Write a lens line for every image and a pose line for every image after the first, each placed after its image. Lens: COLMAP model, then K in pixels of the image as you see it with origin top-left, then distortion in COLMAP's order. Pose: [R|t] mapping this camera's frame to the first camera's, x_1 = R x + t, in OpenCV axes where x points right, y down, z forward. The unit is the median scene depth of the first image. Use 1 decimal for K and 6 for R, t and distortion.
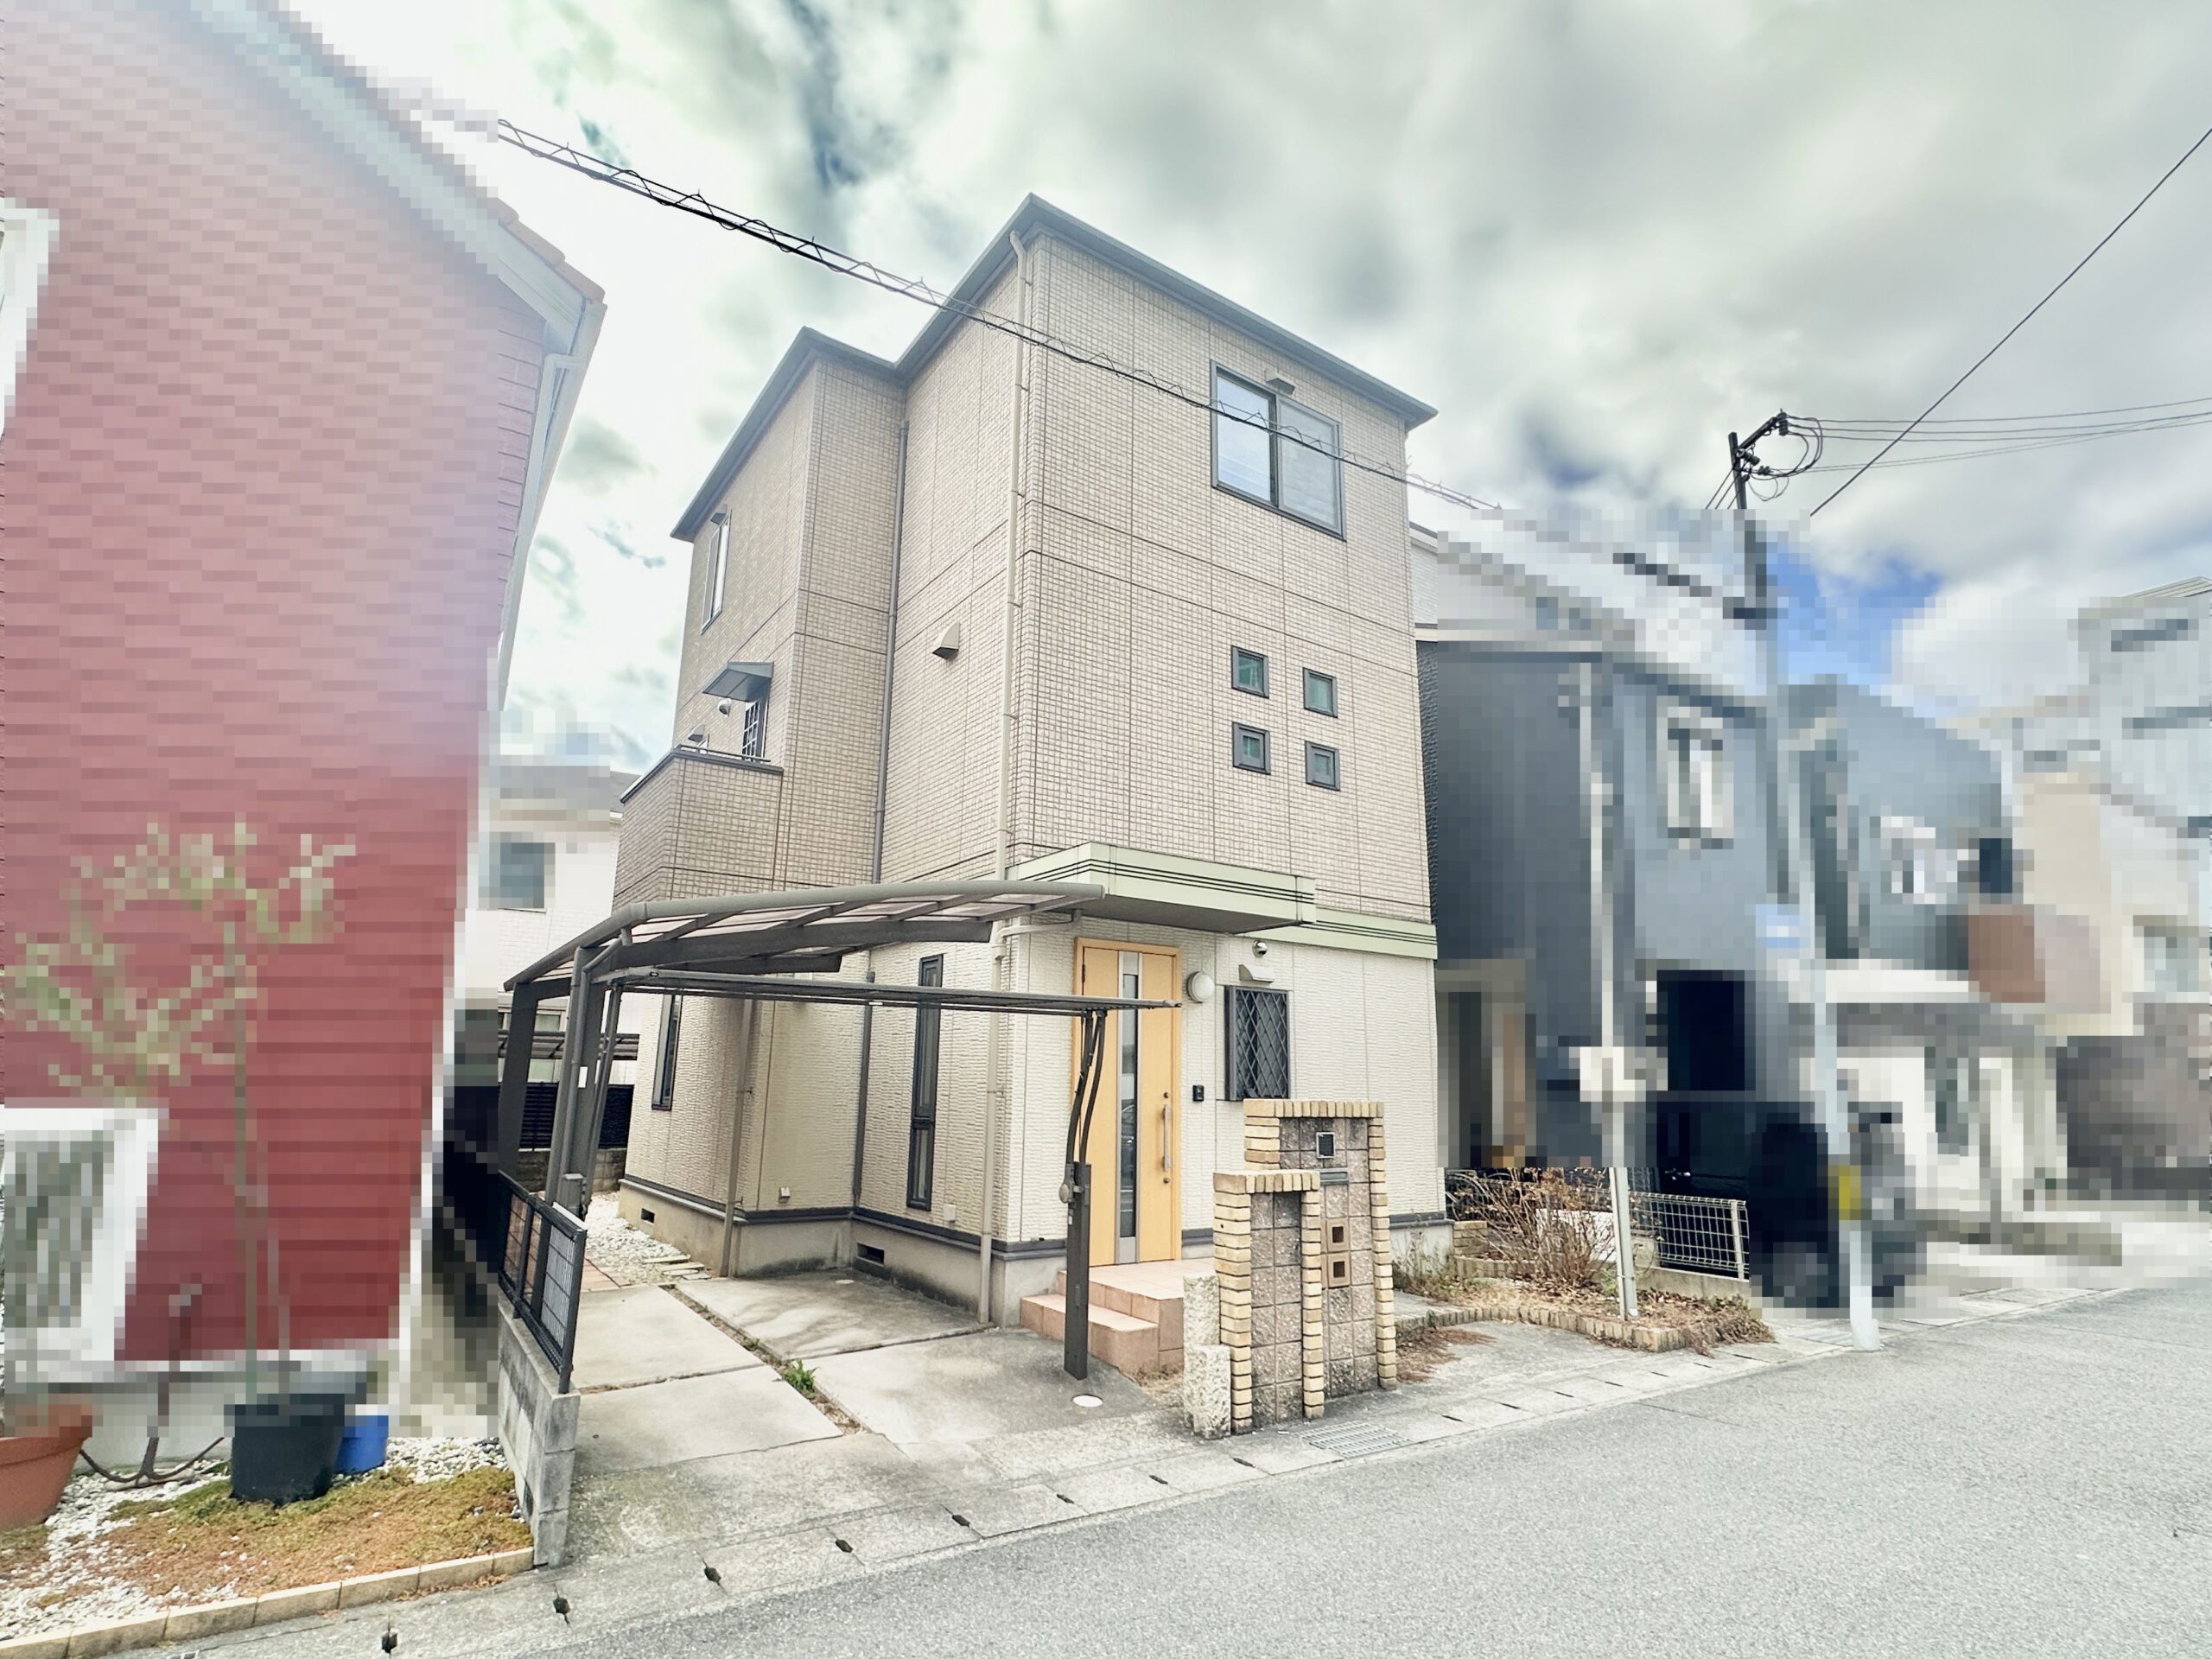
lens RADIAL K [[1096.5, 0, 1103.7], [0, 1096.5, 833.9], [0, 0, 1]] dist [0.001416, -0.001308]
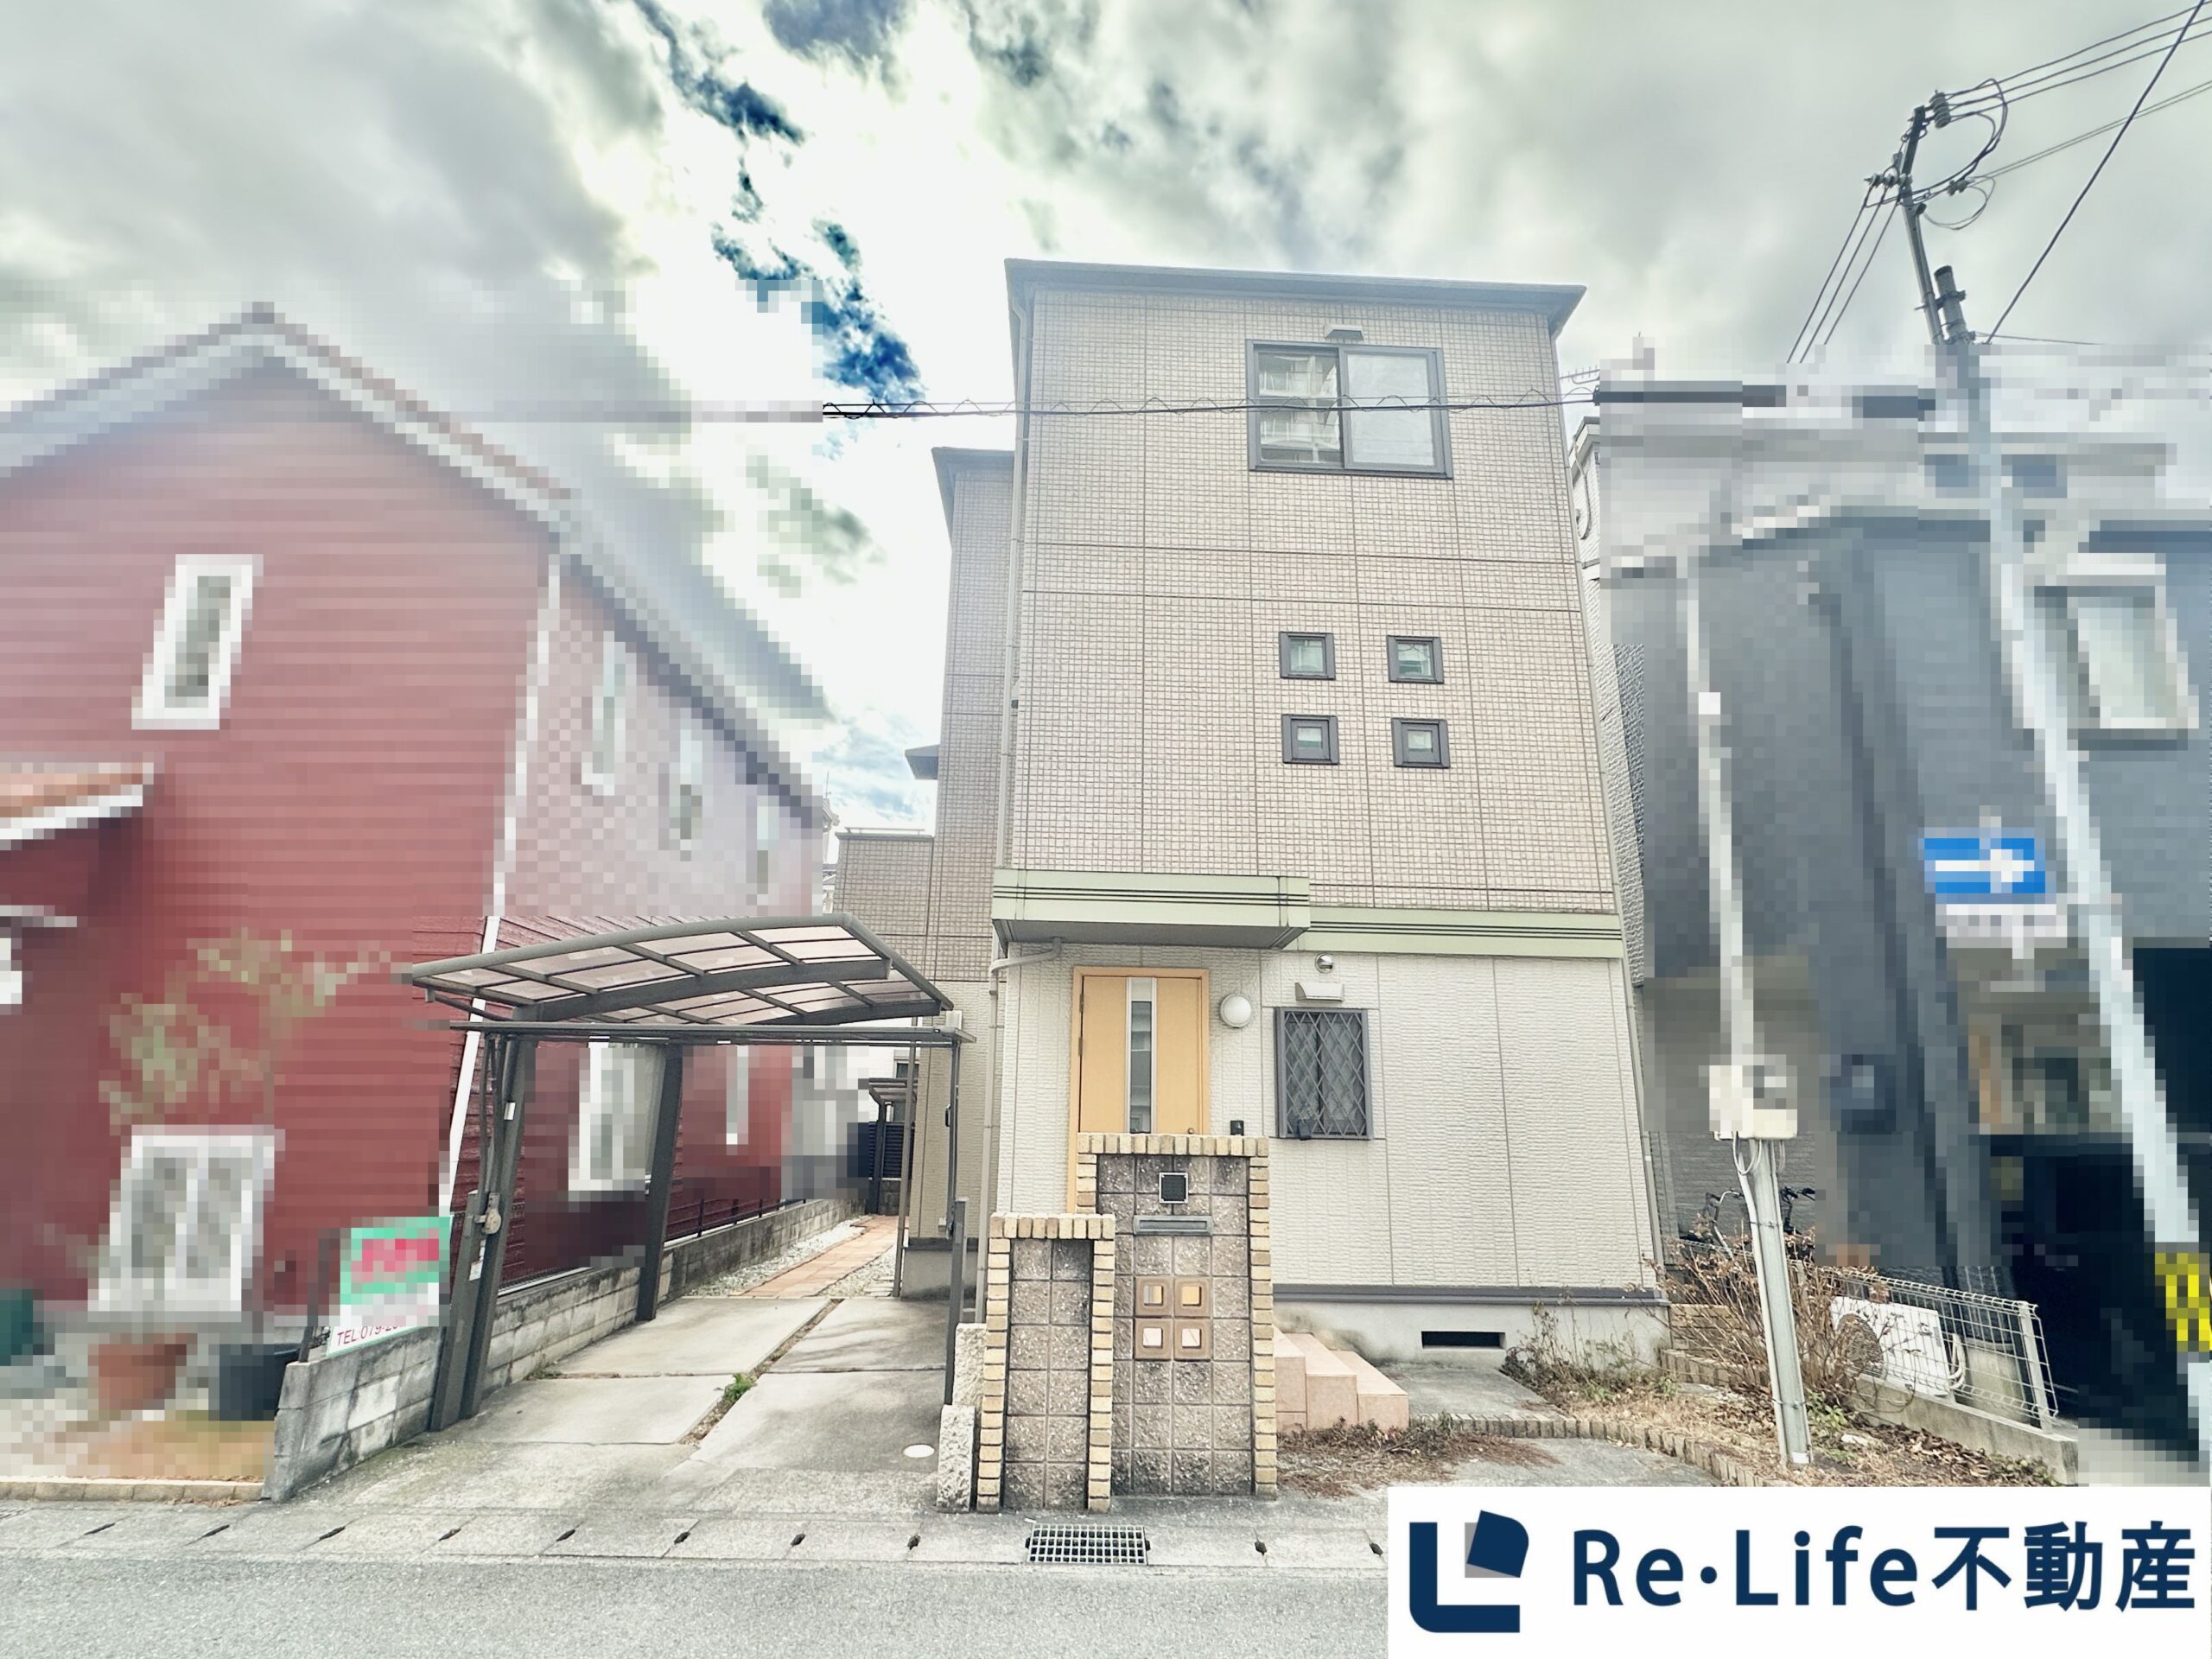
lens RADIAL K [[1046.6, 0, 1105.7], [0, 1046.6, 834.9], [0, 0, 1]] dist [0.000421, -0.000704]
pose [[0.849551, -0.141070, -0.508293, 0.596880], [0.115804, 0.989948, -0.081194, 0.070395], [0.514638, 0.010116, 0.857348, 0.266417]]
